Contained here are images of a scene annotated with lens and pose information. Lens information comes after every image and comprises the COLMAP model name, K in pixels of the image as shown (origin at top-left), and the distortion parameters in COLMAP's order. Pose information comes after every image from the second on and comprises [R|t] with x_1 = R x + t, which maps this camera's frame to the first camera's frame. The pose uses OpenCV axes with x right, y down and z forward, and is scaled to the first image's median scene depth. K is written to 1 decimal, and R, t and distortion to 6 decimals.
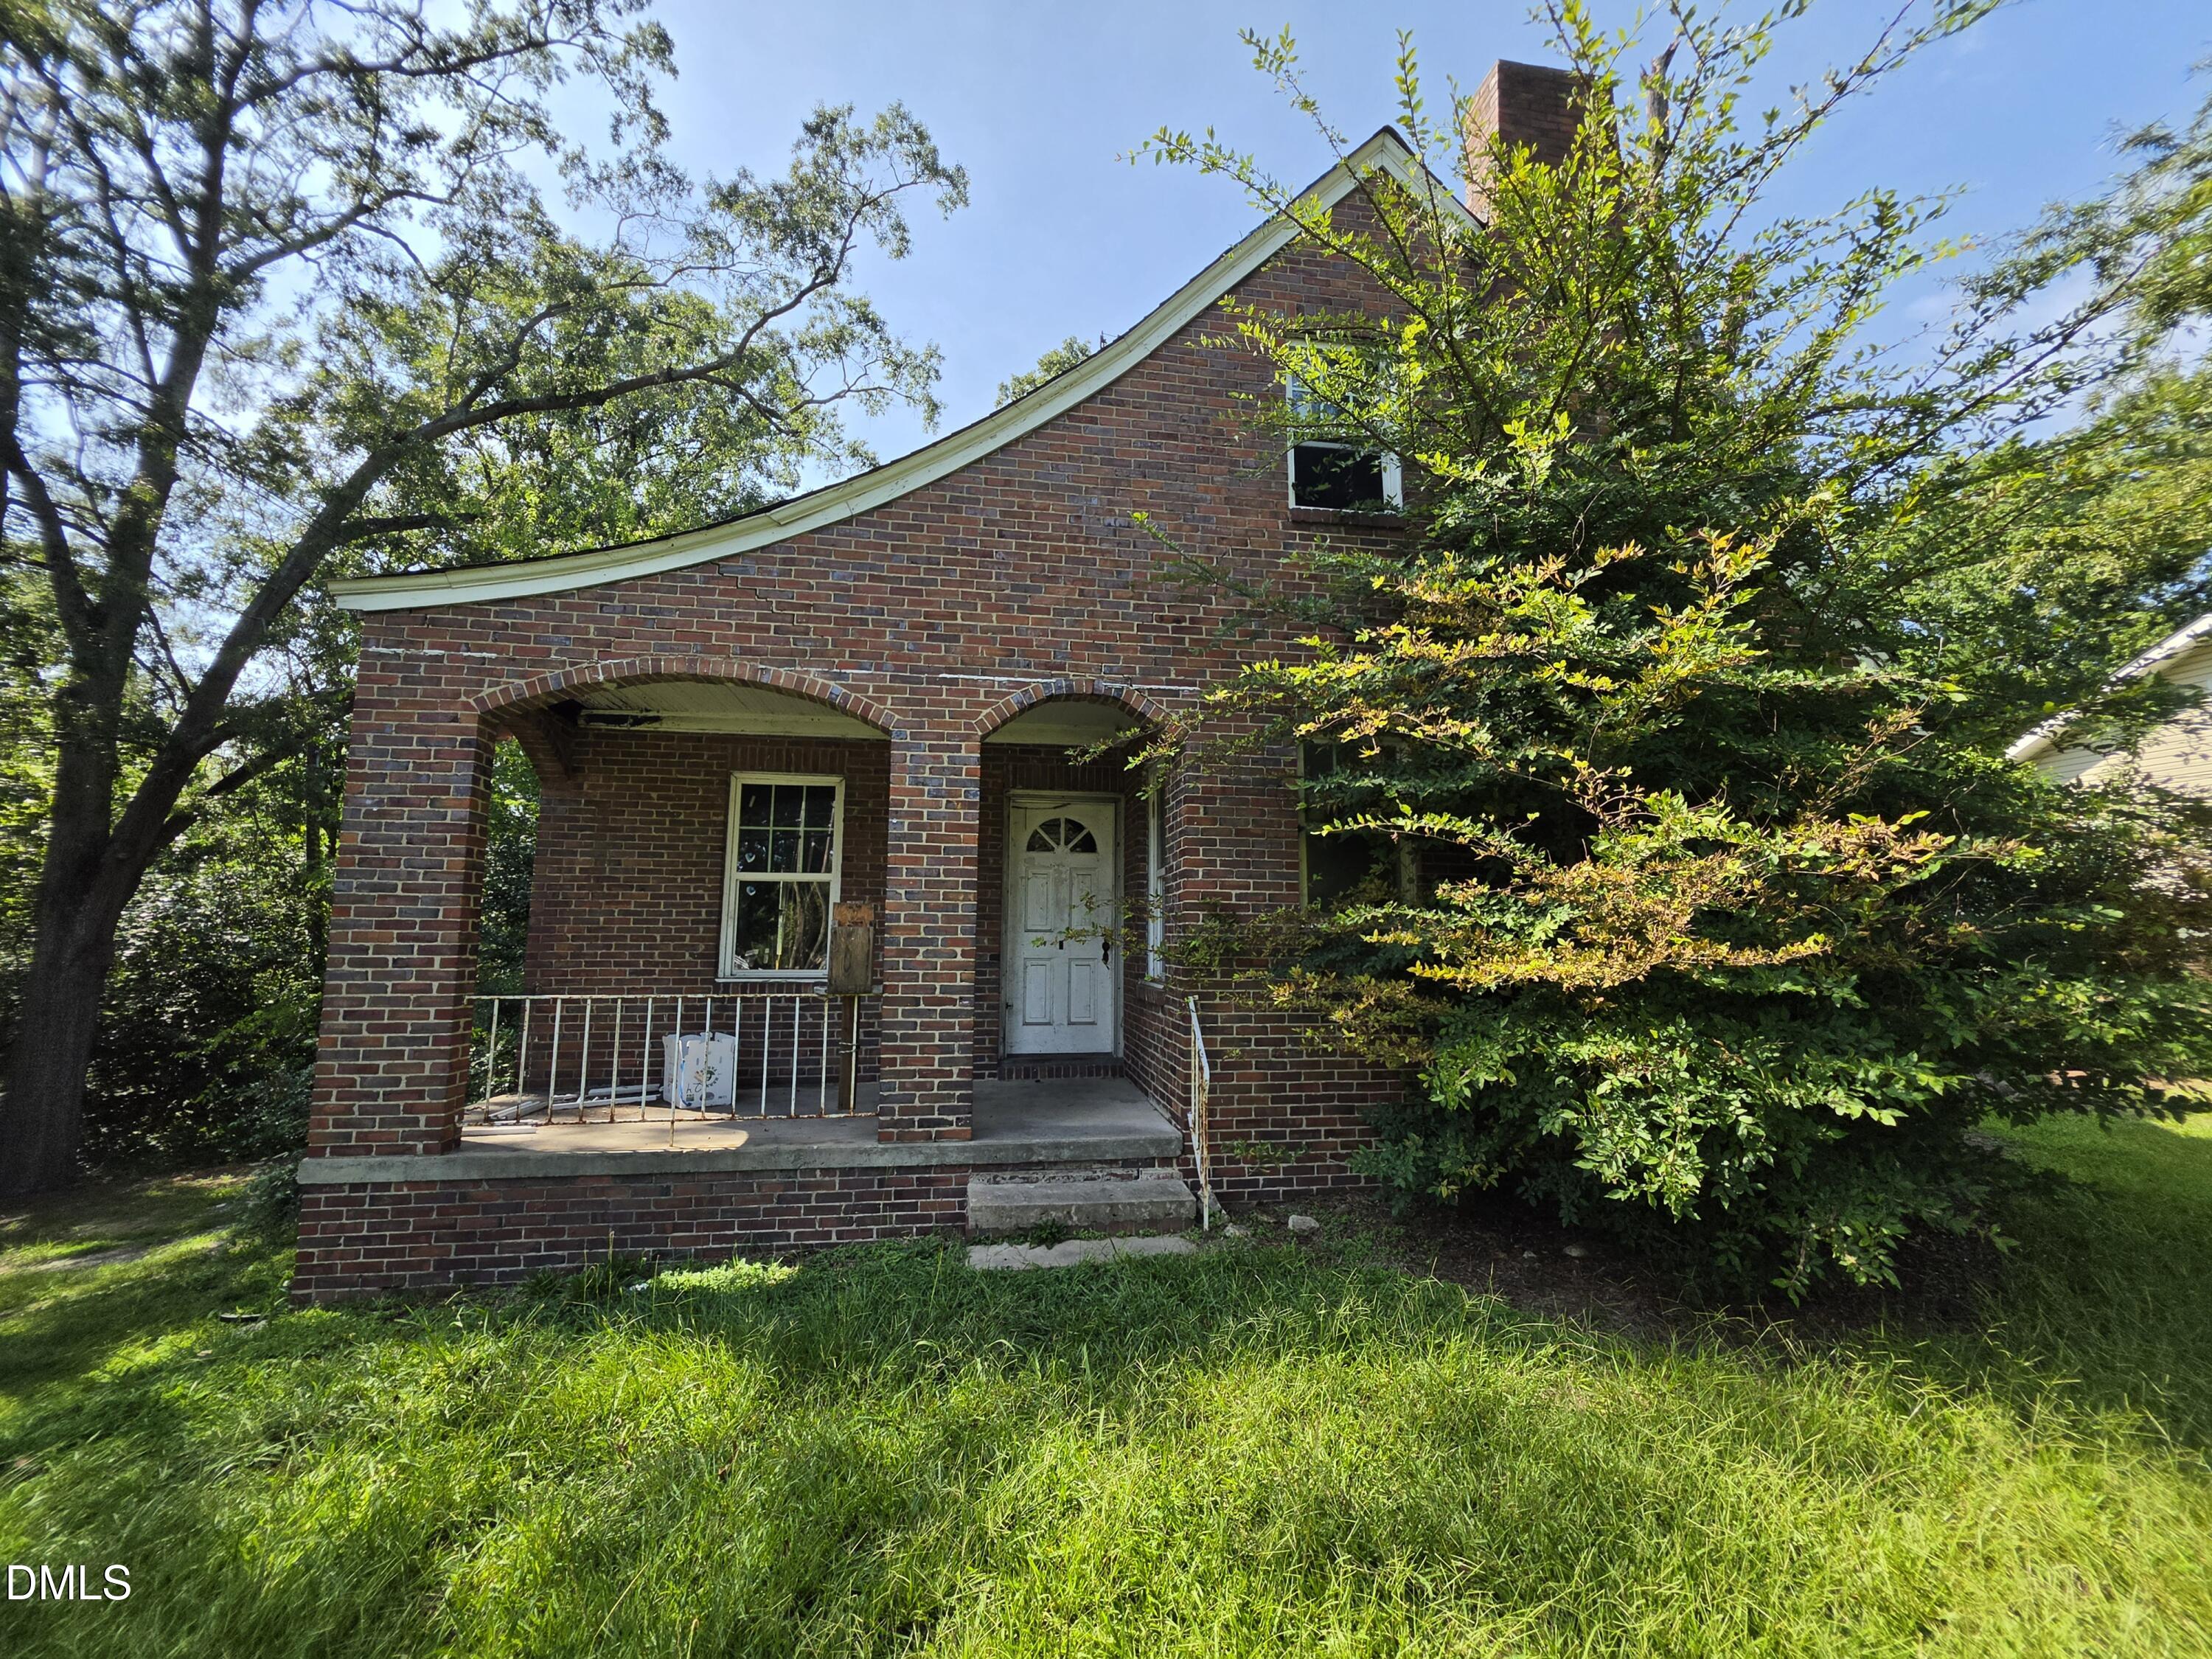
lens RADIAL K [[895.9, 0, 1110.2], [0, 895.9, 825.9], [0, 0, 1]] dist [-0.003746, -0.000006]
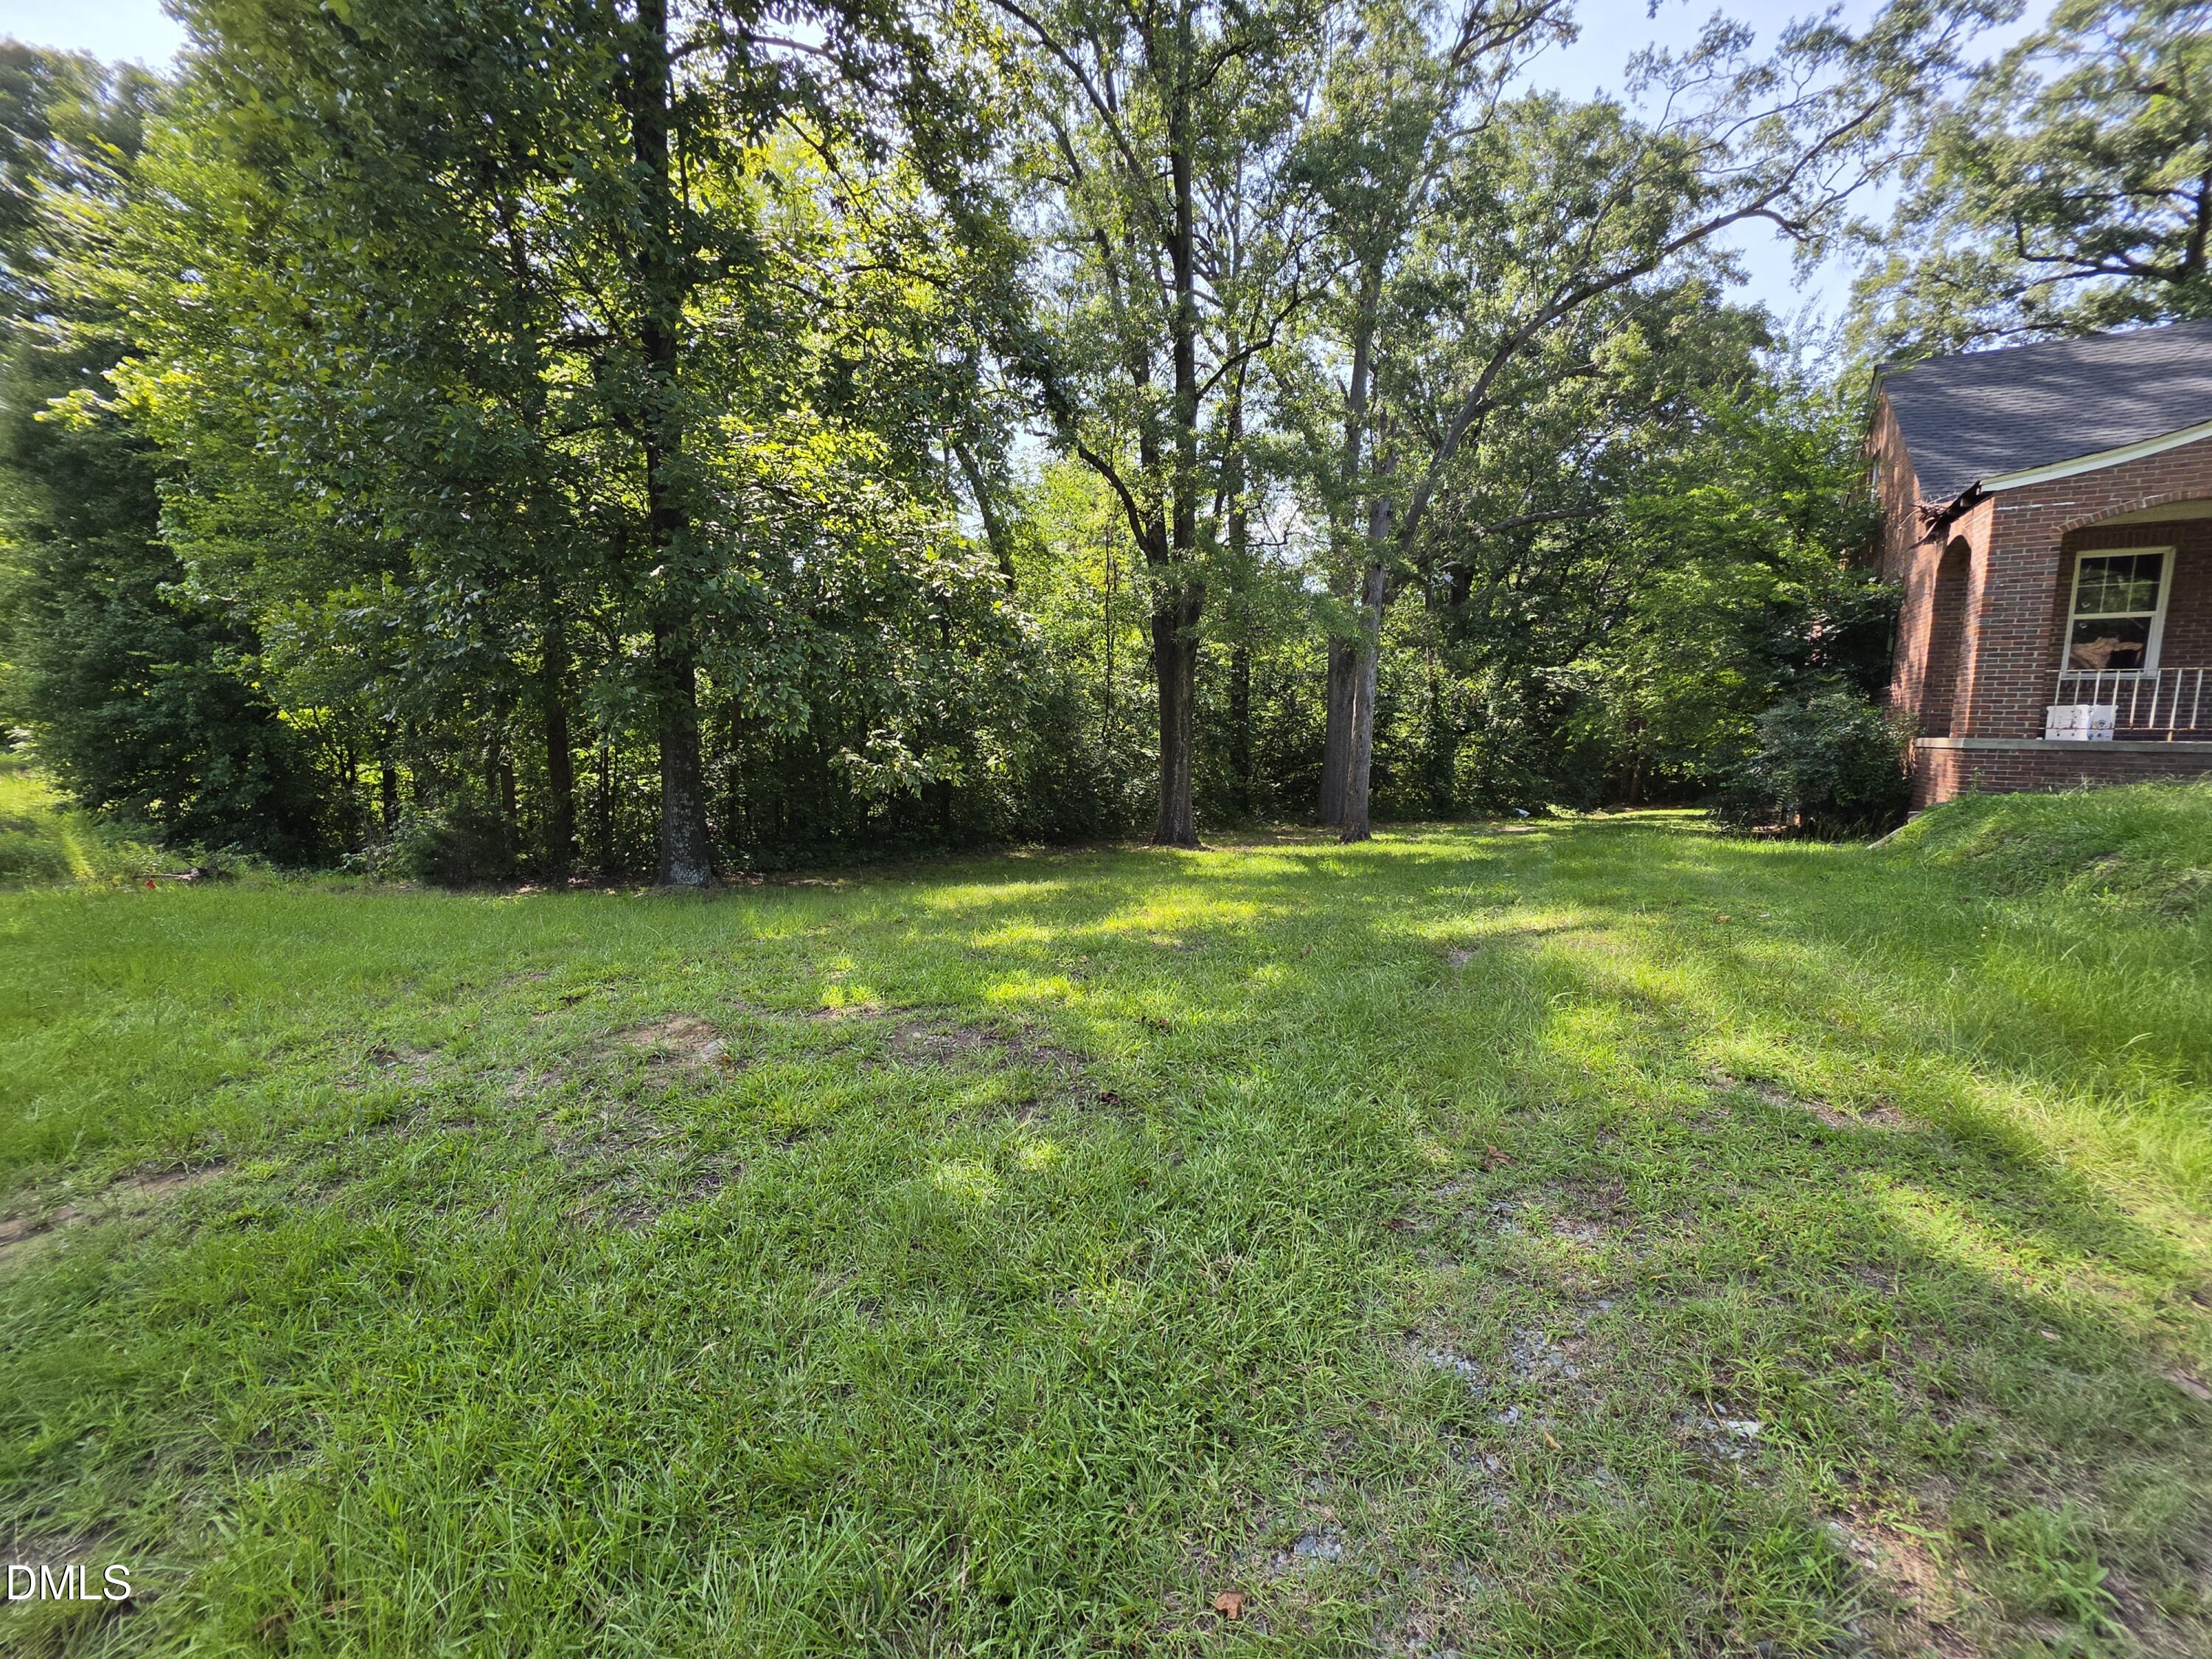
lens RADIAL K [[895.9, 0, 1096.9], [0, 895.9, 838.1], [0, 0, 1]] dist [-0.003746, -0.000006]
pose [[0.771260, 0.083706, -0.630992, -1.411836], [0.069551, 0.974297, 0.214259, -0.045621], [0.632708, -0.209136, 0.745615, -2.779727]]
